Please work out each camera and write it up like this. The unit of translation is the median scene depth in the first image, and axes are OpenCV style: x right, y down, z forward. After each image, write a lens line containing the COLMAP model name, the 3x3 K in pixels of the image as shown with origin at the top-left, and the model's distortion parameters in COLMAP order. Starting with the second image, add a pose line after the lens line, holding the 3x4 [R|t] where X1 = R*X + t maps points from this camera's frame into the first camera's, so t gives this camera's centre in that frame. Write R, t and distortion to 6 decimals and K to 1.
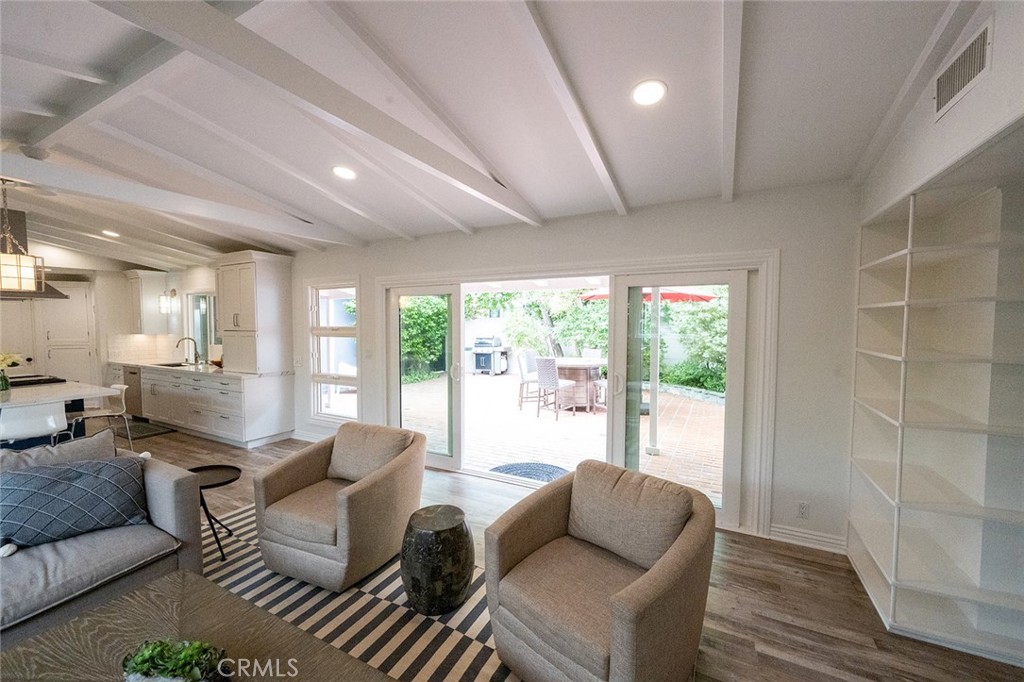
lens RADIAL K [[403.4, 0, 512.0], [0, 403.4, 341.0], [0, 0, 1]] dist [0.003589, 0.000222]
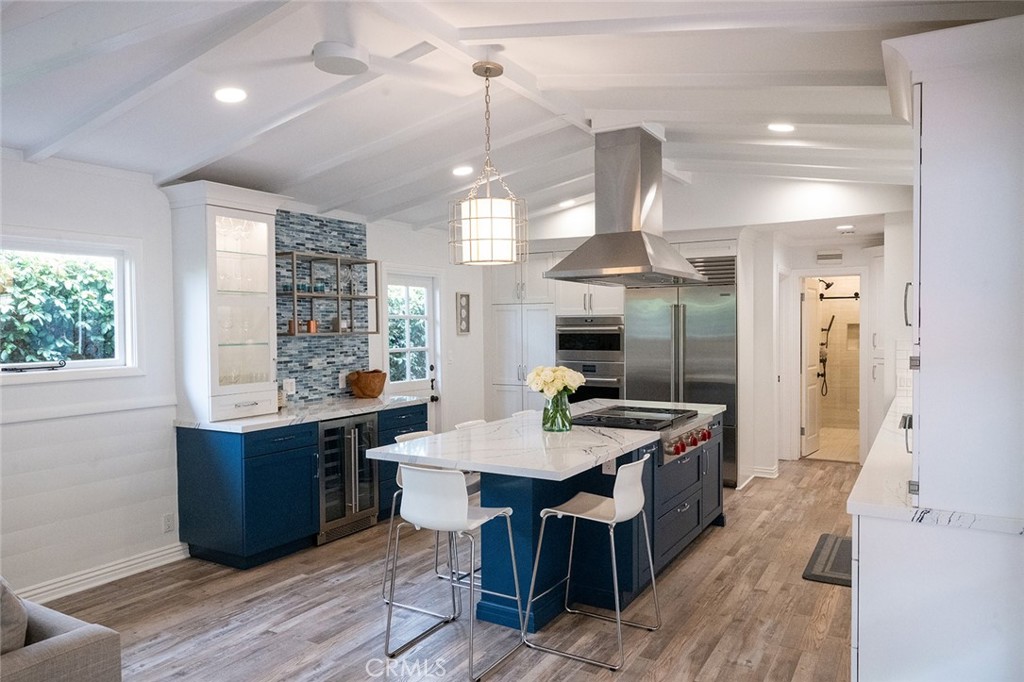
lens RADIAL K [[706.6, 0, 512.0], [0, 706.6, 341.0], [0, 0, 1]] dist [0.002923, 0.001088]
pose [[-0.038447, 0.024066, -0.998971, -0.165401], [-0.036510, 0.999009, 0.025472, -0.030360], [0.998593, 0.037451, -0.037530, 0.777723]]
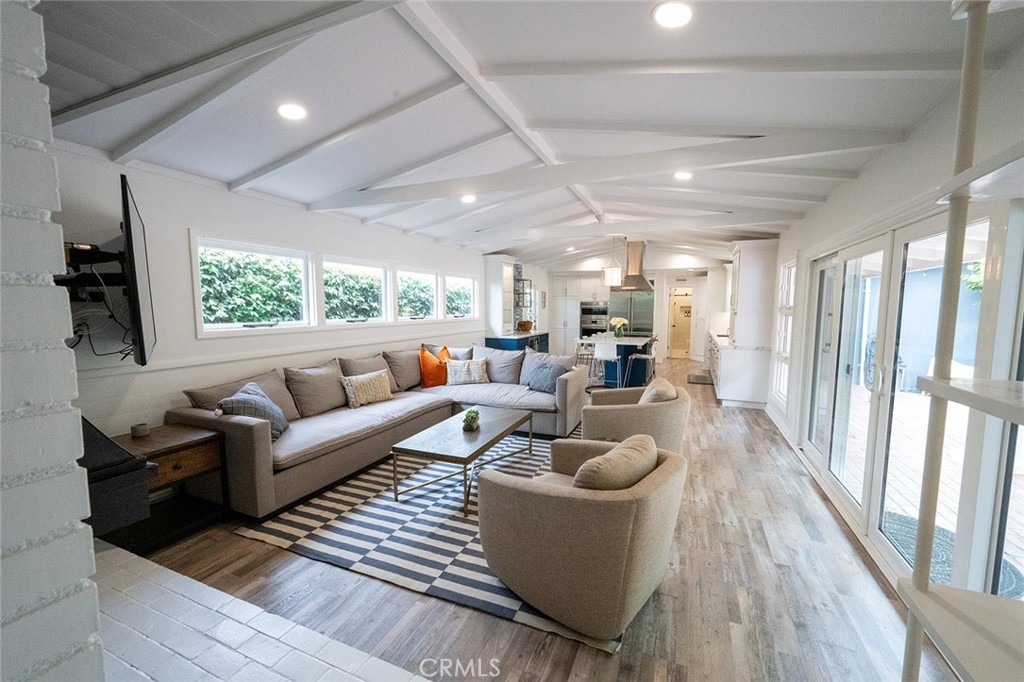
lens RADIAL K [[404.9, 0, 512.0], [0, 404.9, 341.0], [0, 0, 1]] dist [-0.000315, -0.000035]
pose [[0.078979, 0.087315, -0.993045, 0.510871], [-0.048826, 0.995300, 0.083630, 0.000014], [0.995680, 0.041882, 0.082871, 0.262096]]
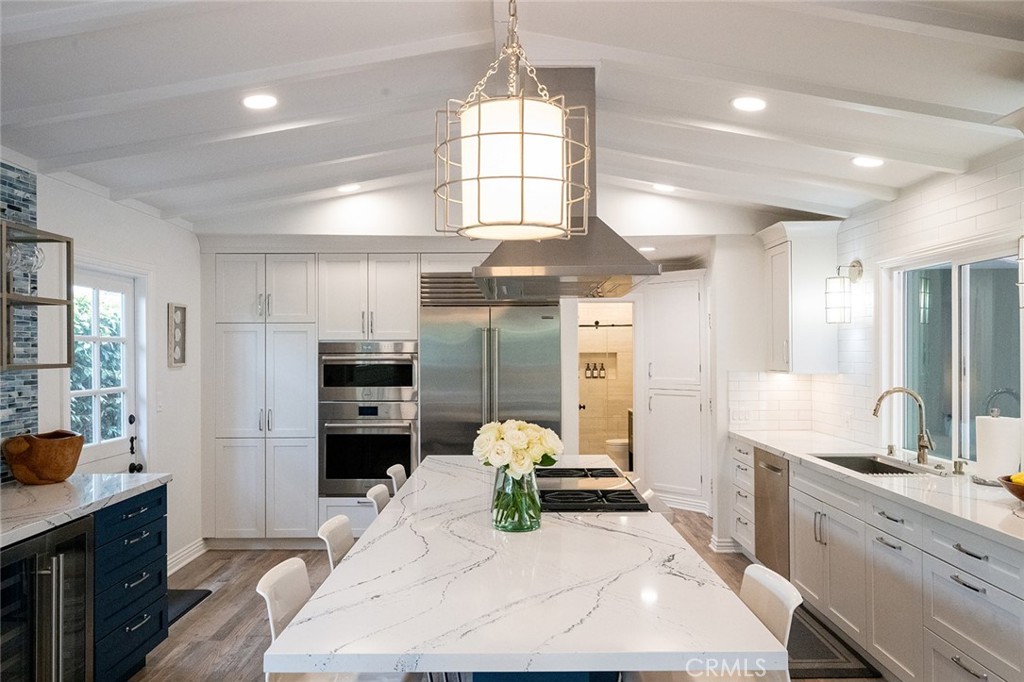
lens RADIAL K [[706.6, 0, 512.0], [0, 706.6, 341.0], [0, 0, 1]] dist [0.002923, 0.001088]
pose [[0.477866, -0.012824, -0.878339, -0.564490], [-0.036533, 0.998738, -0.034458, -0.020840], [0.877673, 0.048555, 0.476795, 0.548154]]
